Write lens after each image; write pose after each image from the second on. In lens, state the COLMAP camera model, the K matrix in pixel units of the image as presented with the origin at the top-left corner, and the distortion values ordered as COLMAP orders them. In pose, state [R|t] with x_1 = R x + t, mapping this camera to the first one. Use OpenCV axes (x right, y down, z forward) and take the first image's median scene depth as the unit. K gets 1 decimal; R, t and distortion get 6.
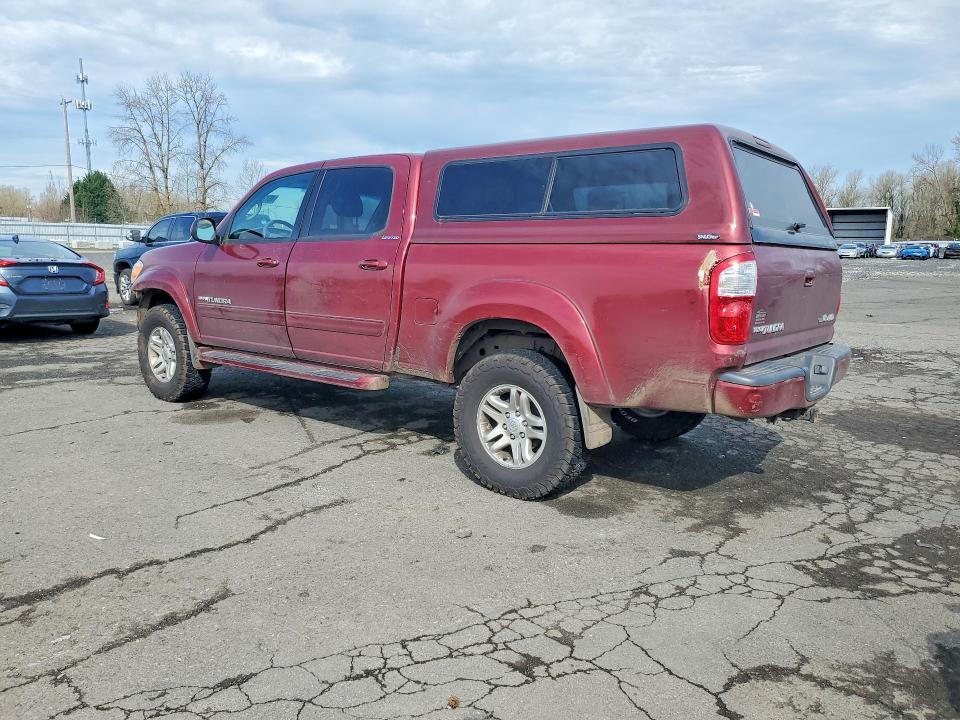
lens RADIAL K [[768.7, 0, 480.0], [0, 768.7, 360.0], [0, 0, 1]] dist [0.023926, -0.001551]
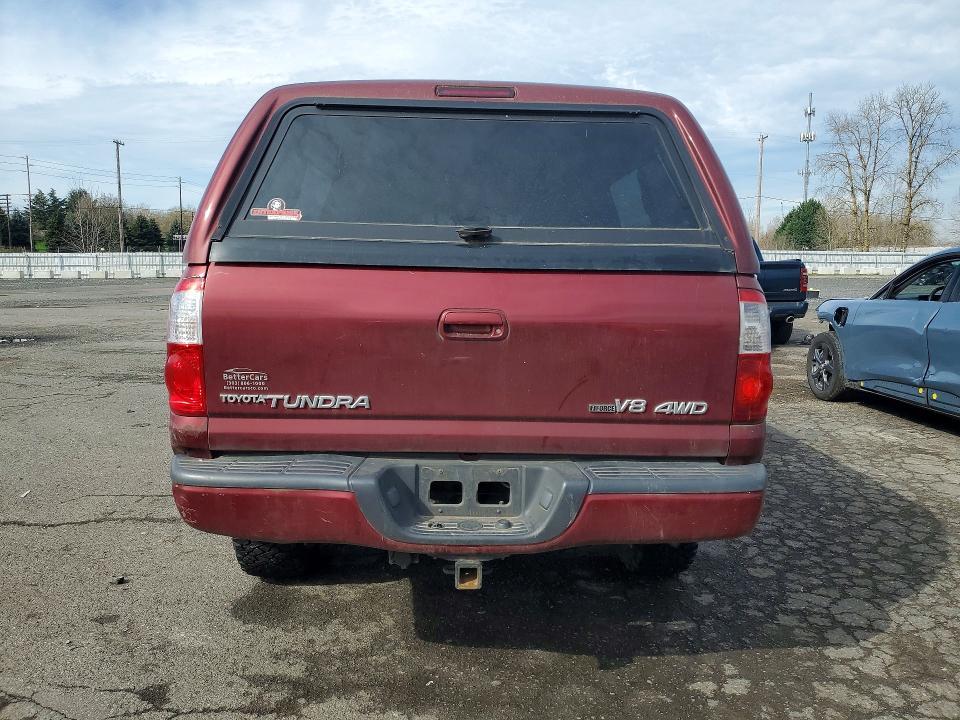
lens RADIAL K [[768.7, 0, 480.0], [0, 768.7, 360.0], [0, 0, 1]] dist [0.023926, -0.001551]
pose [[0.624331, 0.084759, -0.776548, 0.665386], [-0.110411, 0.993691, 0.019691, -0.071678], [0.773318, 0.073446, 0.629750, 0.511294]]
